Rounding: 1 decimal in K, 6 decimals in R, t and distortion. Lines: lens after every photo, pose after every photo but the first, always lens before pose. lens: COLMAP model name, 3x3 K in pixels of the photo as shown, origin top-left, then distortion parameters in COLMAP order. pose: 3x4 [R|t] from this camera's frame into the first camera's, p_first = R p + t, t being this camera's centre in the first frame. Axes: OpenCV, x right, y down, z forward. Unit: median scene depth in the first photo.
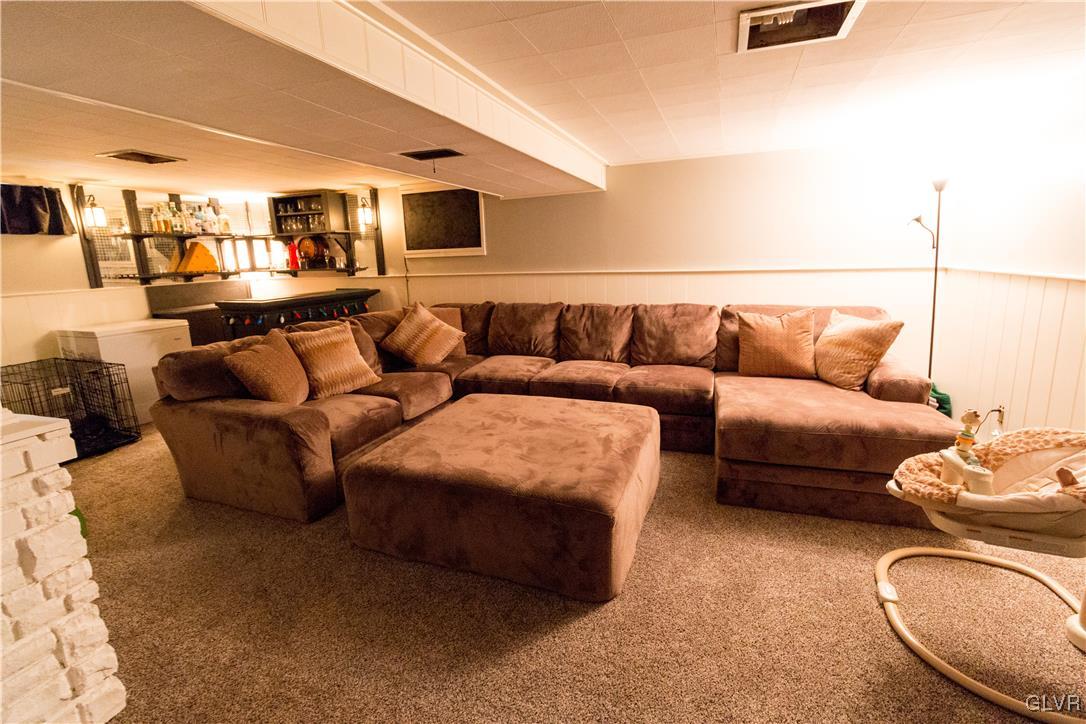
lens RADIAL K [[497.5, 0, 543.0], [0, 497.5, 362.0], [0, 0, 1]] dist [0.000697, 0.000231]
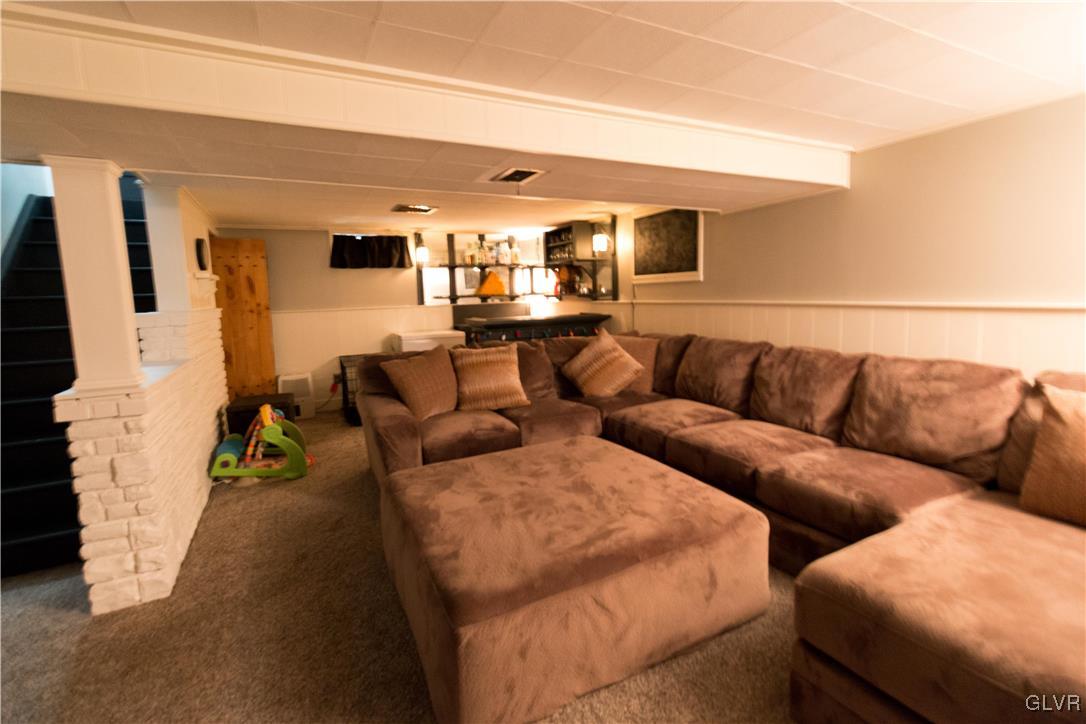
lens RADIAL K [[499.2, 0, 540.7], [0, 499.2, 351.4], [0, 0, 1]] dist [-0.003035, 0.000029]
pose [[0.726698, 0.093093, -0.680620, 0.316603], [-0.142160, 0.989708, -0.016414, -0.047091], [0.672087, 0.108685, 0.732453, 0.229260]]
